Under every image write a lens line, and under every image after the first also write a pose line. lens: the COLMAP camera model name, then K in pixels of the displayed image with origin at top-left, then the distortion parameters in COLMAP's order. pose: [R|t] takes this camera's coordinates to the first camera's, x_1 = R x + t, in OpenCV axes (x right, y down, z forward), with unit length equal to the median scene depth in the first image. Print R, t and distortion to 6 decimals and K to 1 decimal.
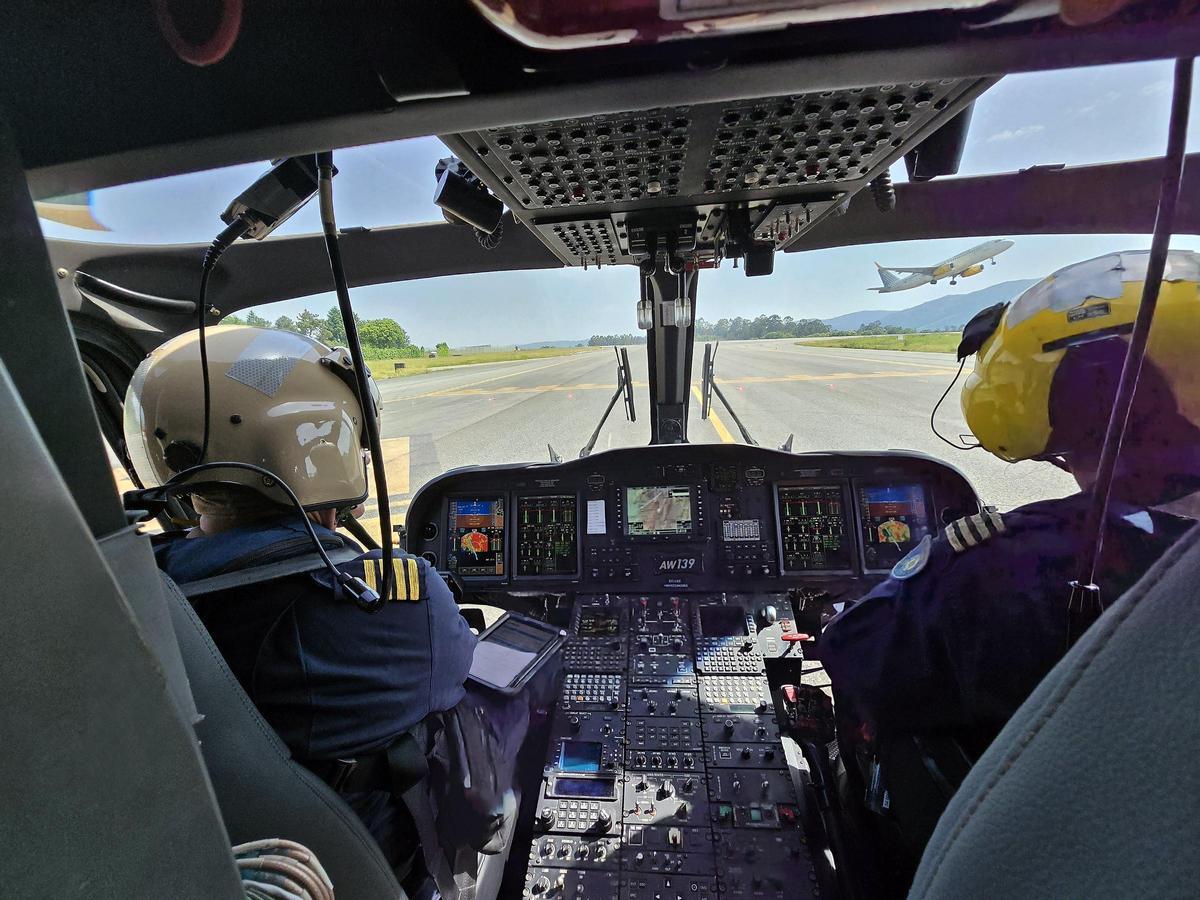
lens RADIAL K [[492.7, 0, 600.5], [0, 492.7, 451.3], [0, 0, 1]] dist [-0.002757, -0.000564]
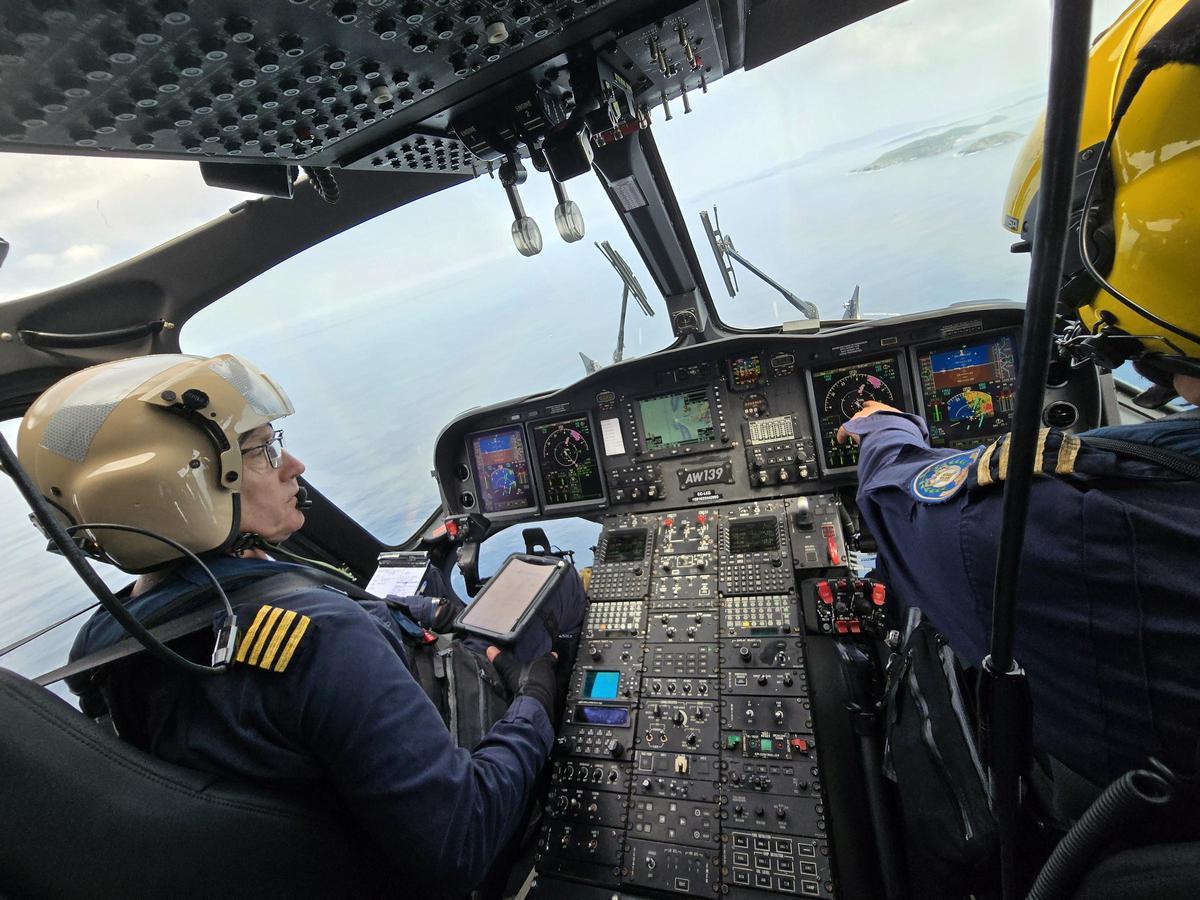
lens RADIAL K [[492.7, 0, 599.4], [0, 492.7, 448.8], [0, 0, 1]] dist [-0.002757, -0.000564]
pose [[0.957162, -0.141700, -0.252513, 0.256808], [0.199774, 0.954441, 0.221660, -0.074079], [0.209600, -0.262610, 0.941862, 0.135867]]
